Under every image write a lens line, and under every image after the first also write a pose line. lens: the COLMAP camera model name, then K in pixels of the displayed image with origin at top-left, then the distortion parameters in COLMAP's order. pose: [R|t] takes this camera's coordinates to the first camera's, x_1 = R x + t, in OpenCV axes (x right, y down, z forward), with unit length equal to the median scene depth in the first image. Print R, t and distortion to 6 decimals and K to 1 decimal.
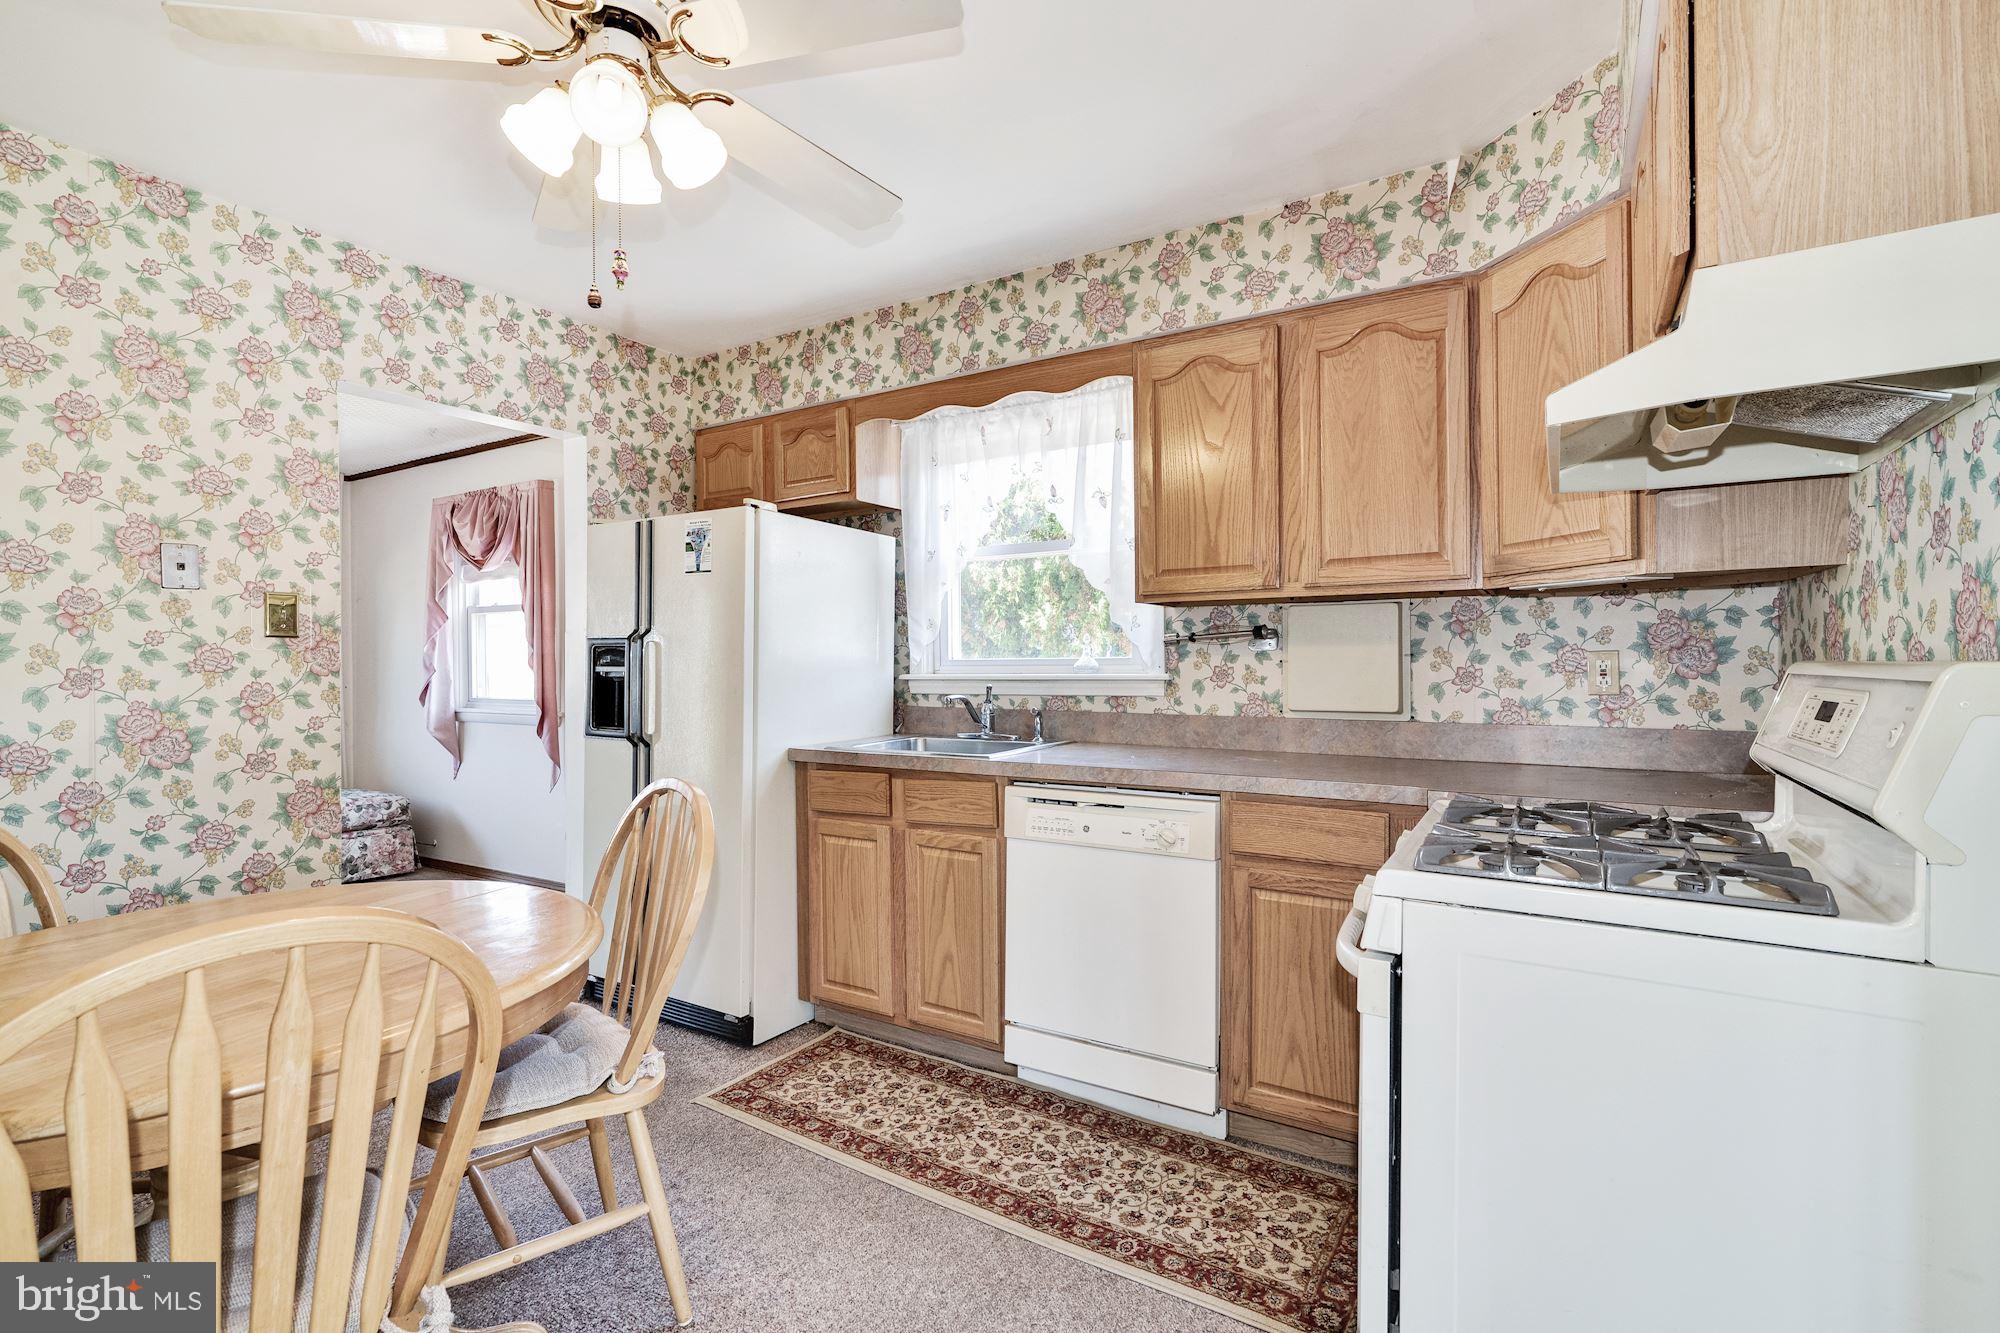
lens RADIAL K [[896.3, 0, 965.6], [0, 896.3, 669.7], [0, 0, 1]] dist [-0.007016, 0.001238]
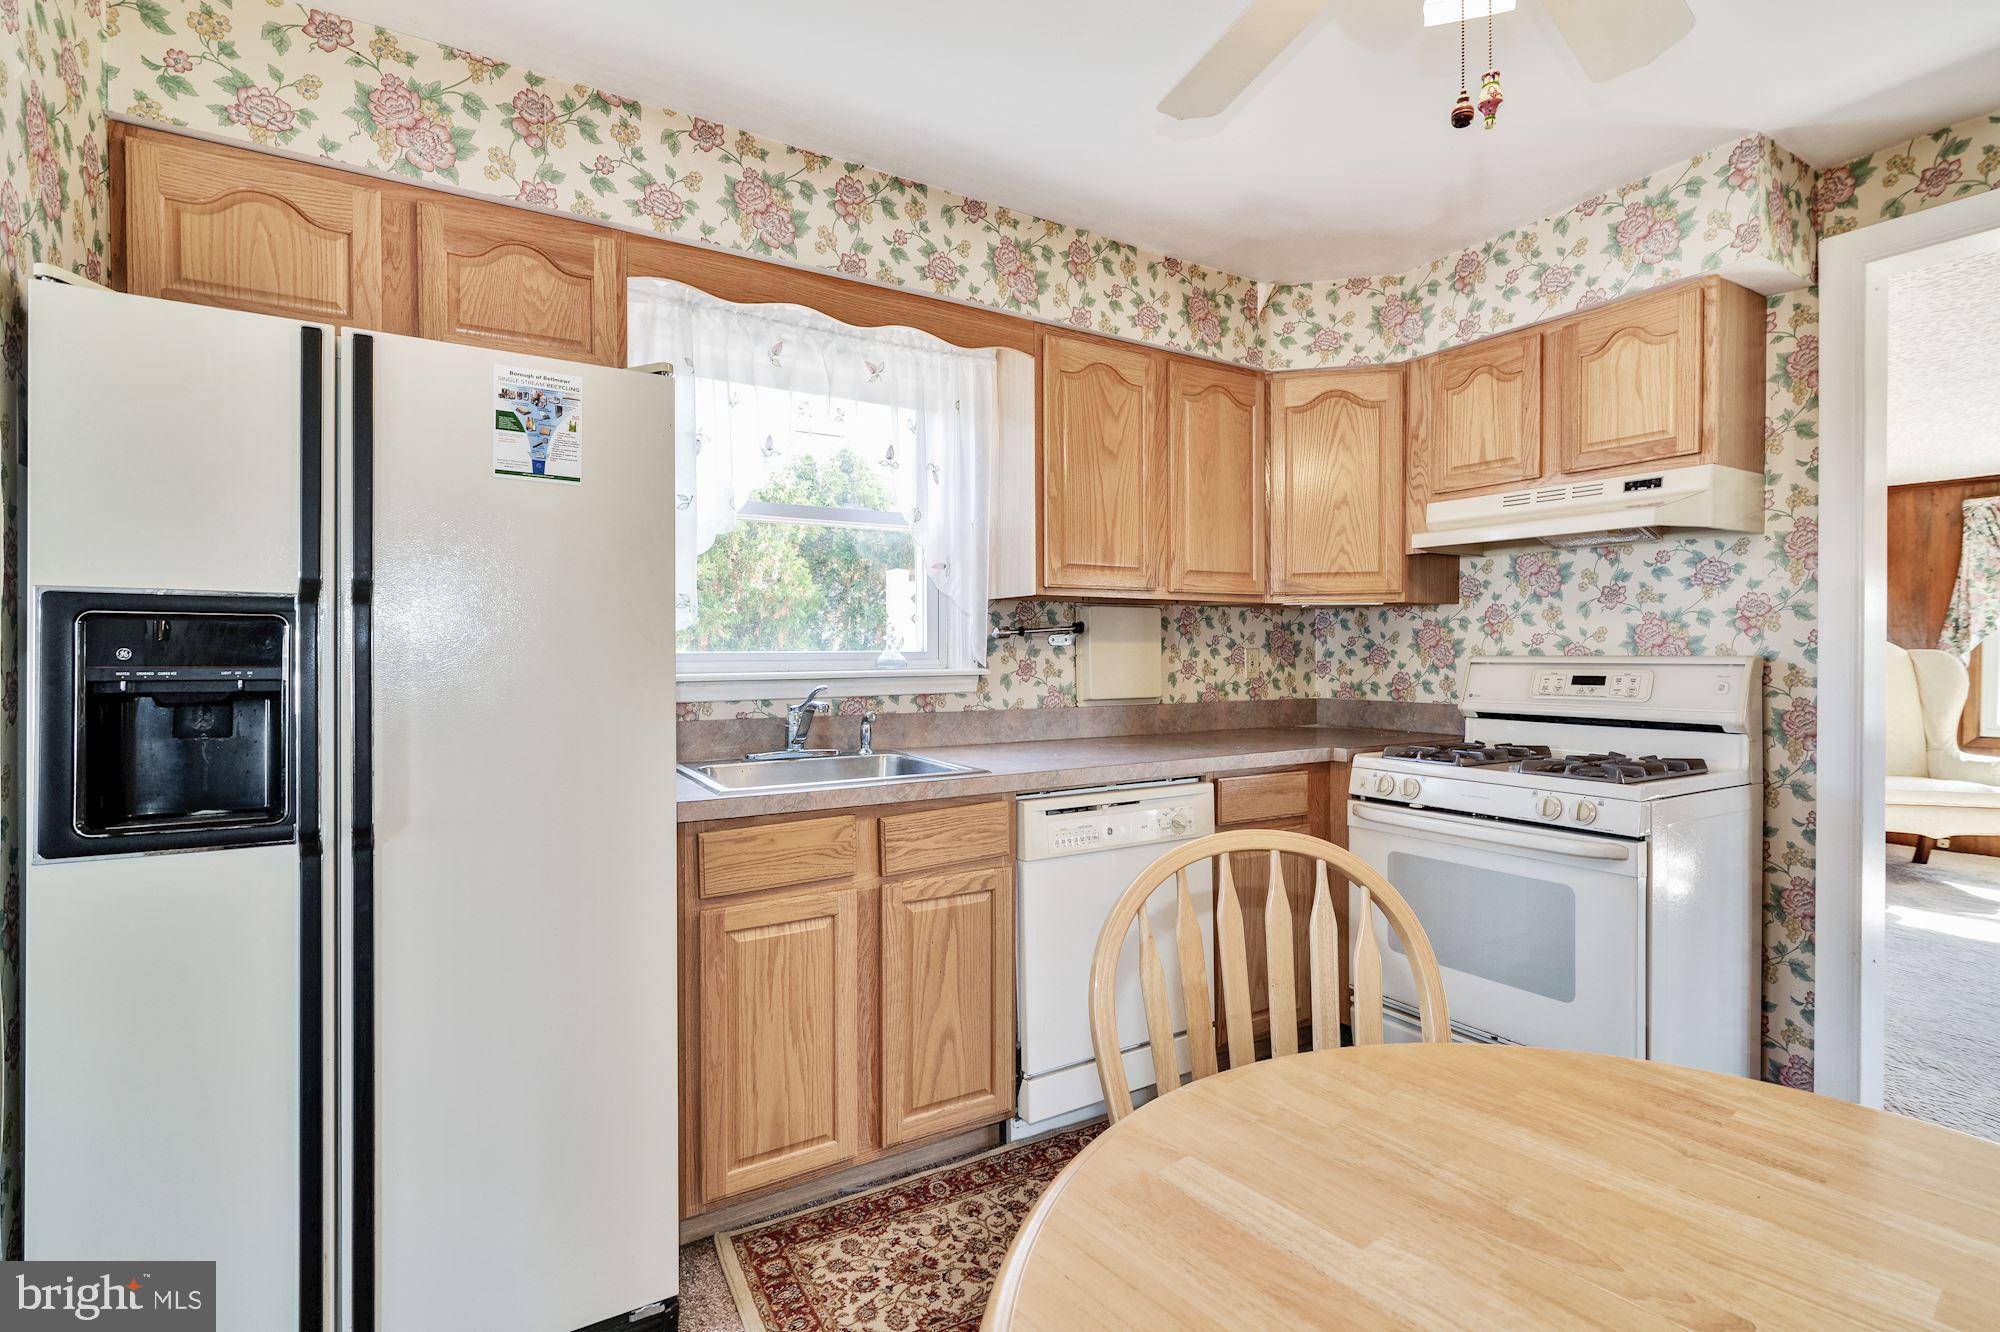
lens RADIAL K [[896.3, 0, 1041.0], [0, 896.3, 661.5], [0, 0, 1]] dist [-0.007016, 0.001238]
pose [[0.451509, -0.004878, 0.892253, -0.628579], [0.008081, 0.999966, 0.001378, -0.003880], [-0.892230, 0.006588, 0.451533, 0.533342]]
